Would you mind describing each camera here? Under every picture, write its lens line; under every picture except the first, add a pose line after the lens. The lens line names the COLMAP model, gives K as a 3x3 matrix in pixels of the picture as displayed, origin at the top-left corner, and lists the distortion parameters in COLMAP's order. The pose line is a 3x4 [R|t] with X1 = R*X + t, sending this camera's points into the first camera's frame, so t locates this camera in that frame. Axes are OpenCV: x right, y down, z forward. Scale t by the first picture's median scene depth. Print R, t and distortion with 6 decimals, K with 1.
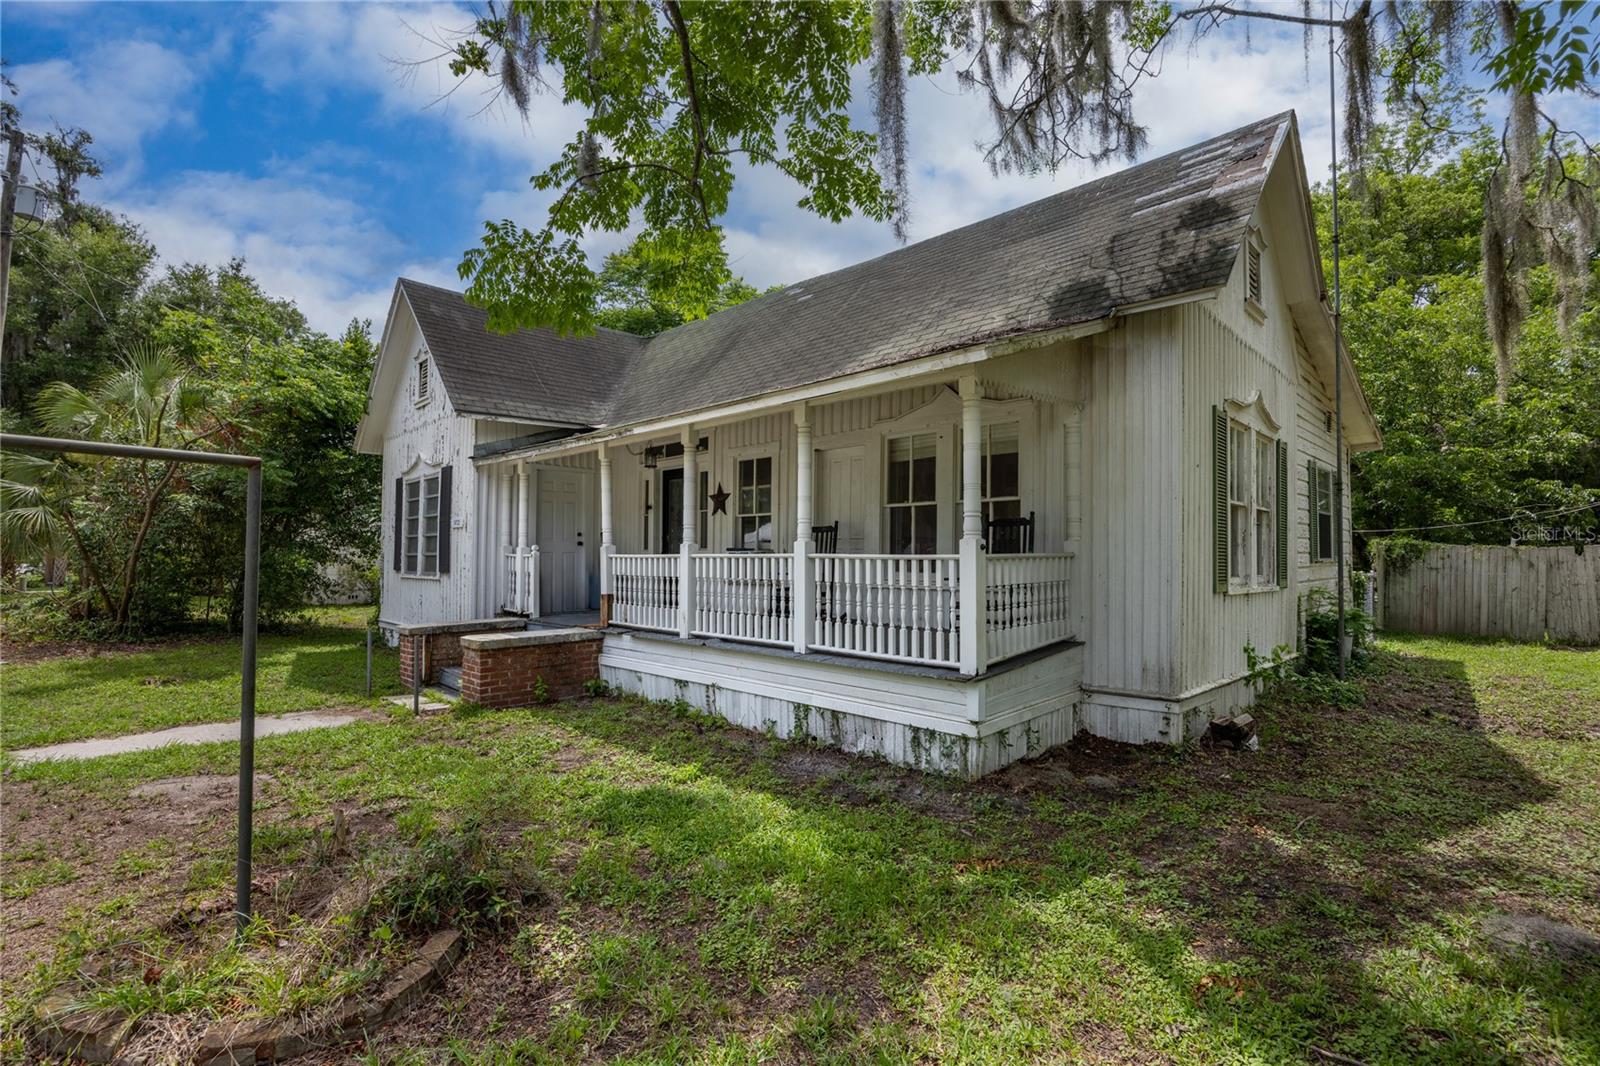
lens RADIAL K [[726.4, 0, 800.0], [0, 726.4, 533.0], [0, 0, 1]] dist [-0.009956, -0.000078]
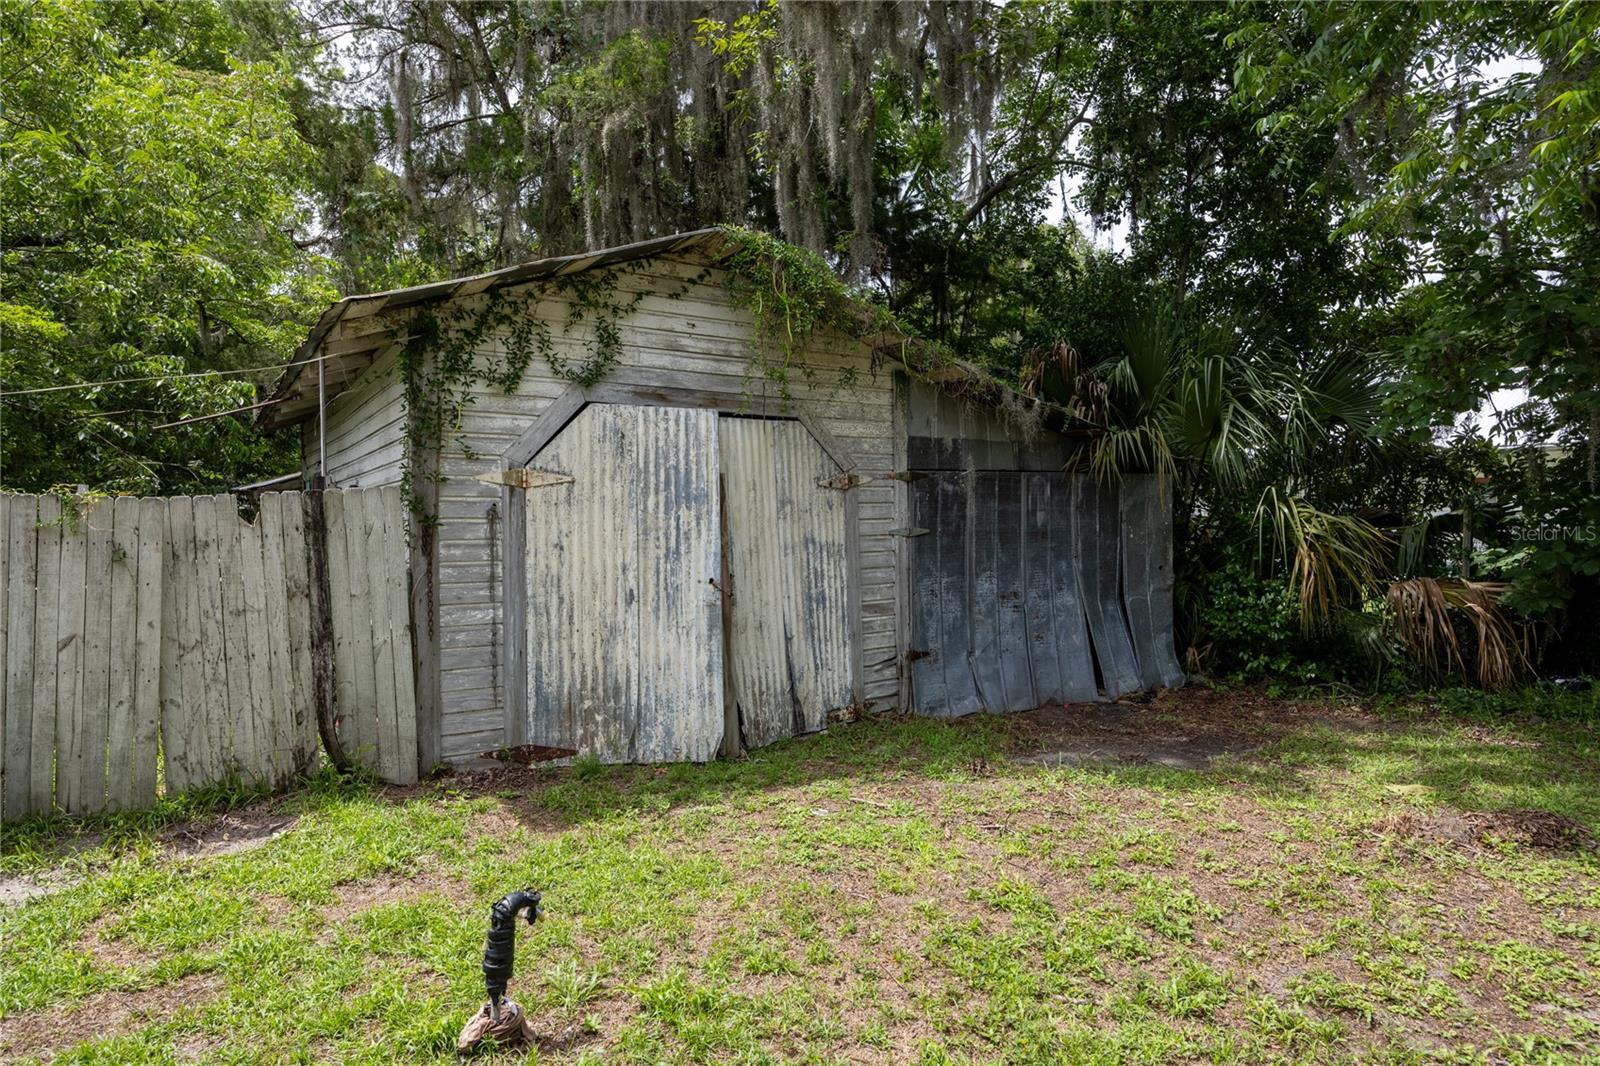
lens RADIAL K [[954.4, 0, 805.1], [0, 954.4, 531.5], [0, 0, 1]] dist [0.021337, 0.000612]
pose [[0.157648, -0.009485, 0.987450, 1.079145], [-0.016824, 0.999783, 0.012290, 0.039546], [-0.987352, -0.018550, 0.157454, 1.061530]]
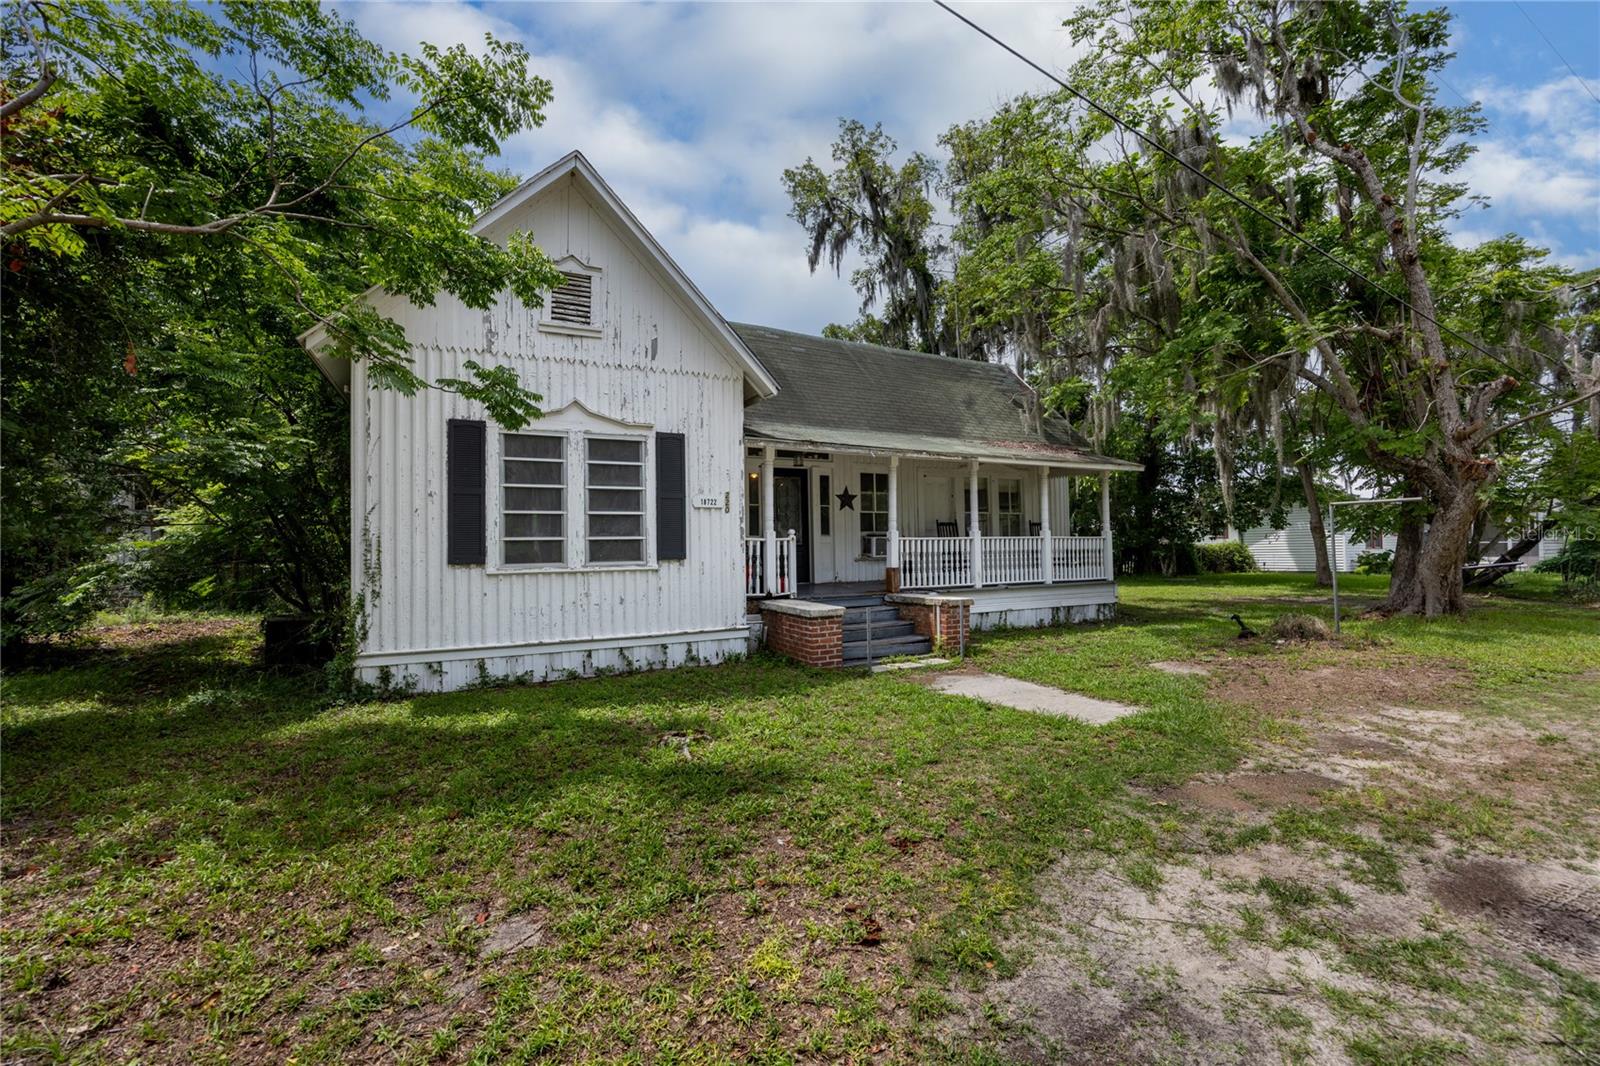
lens RADIAL K [[669.8, 0, 798.4], [0, 669.8, 534.9], [0, 0, 1]] dist [-0.007206, -0.000052]
pose [[0.313917, 0.015996, 0.949316, -1.750888], [-0.013174, 0.999835, -0.012490, 0.049604], [-0.949359, -0.008586, 0.314076, 0.922794]]
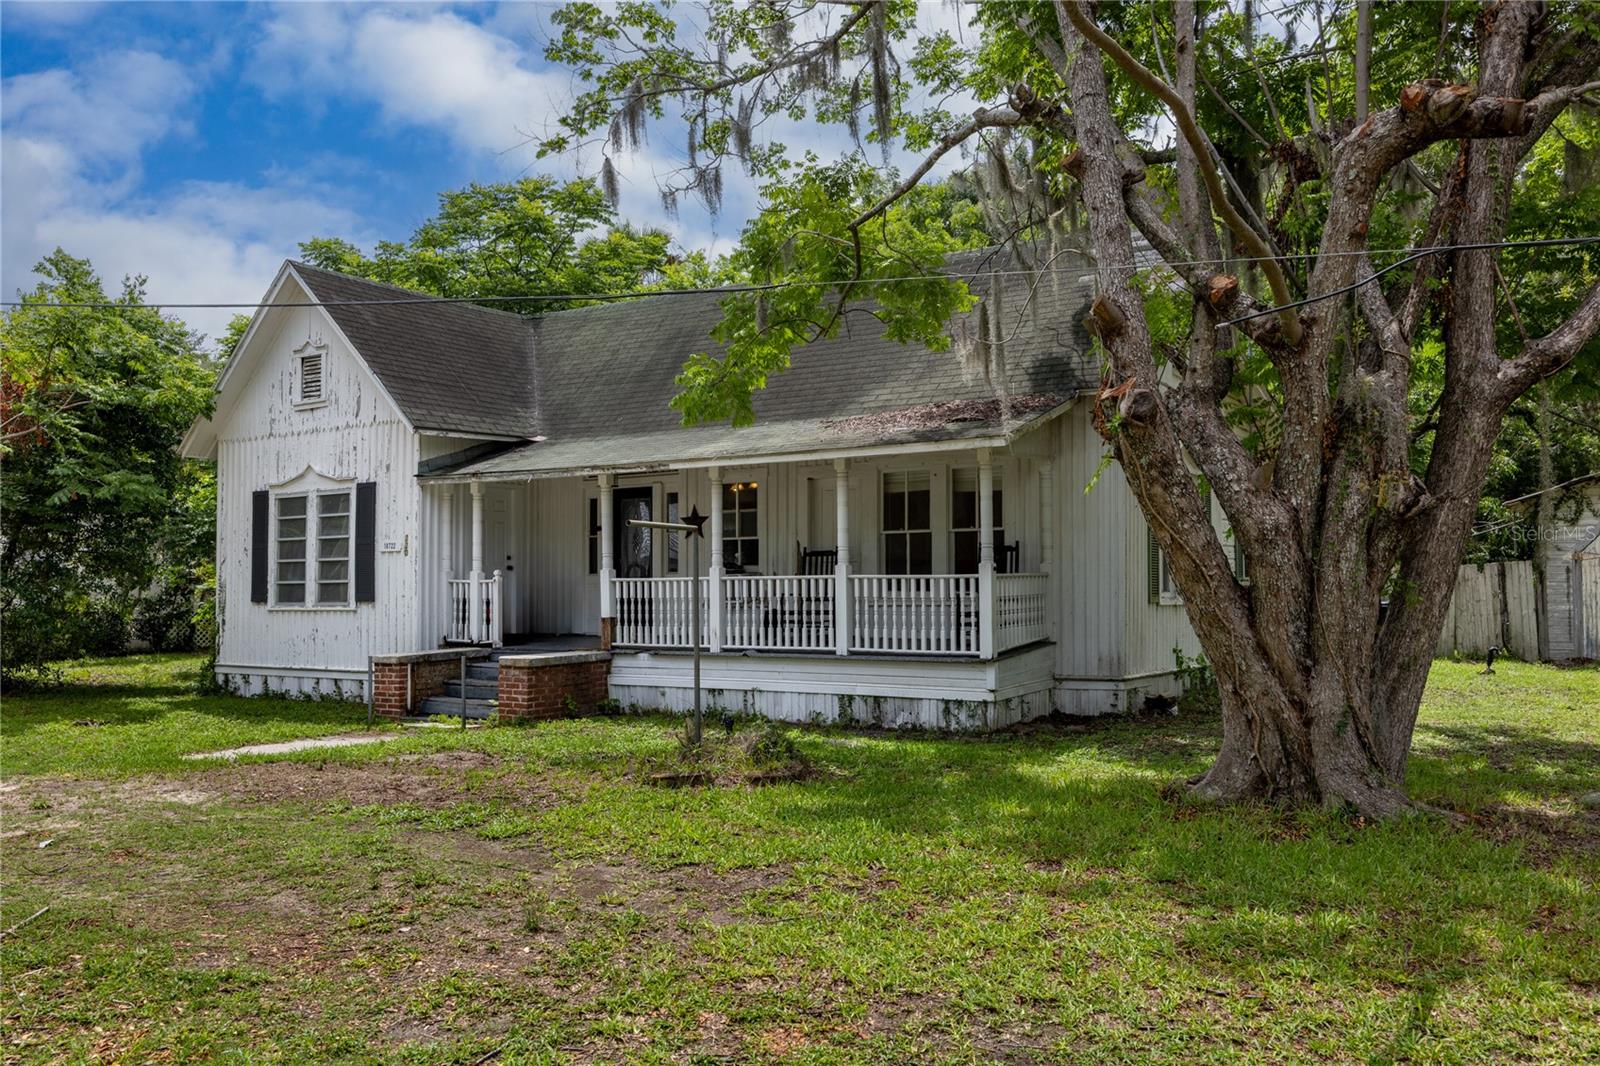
lens RADIAL K [[1244.0, 0, 786.1], [0, 1244.0, 536.2], [0, 0, 1]] dist [0.029561, -0.004464]
pose [[0.976933, -0.001260, 0.213543, -0.466149], [0.003129, 0.999960, -0.008413, -0.017105], [-0.213523, 0.008887, 0.976898, -0.902544]]
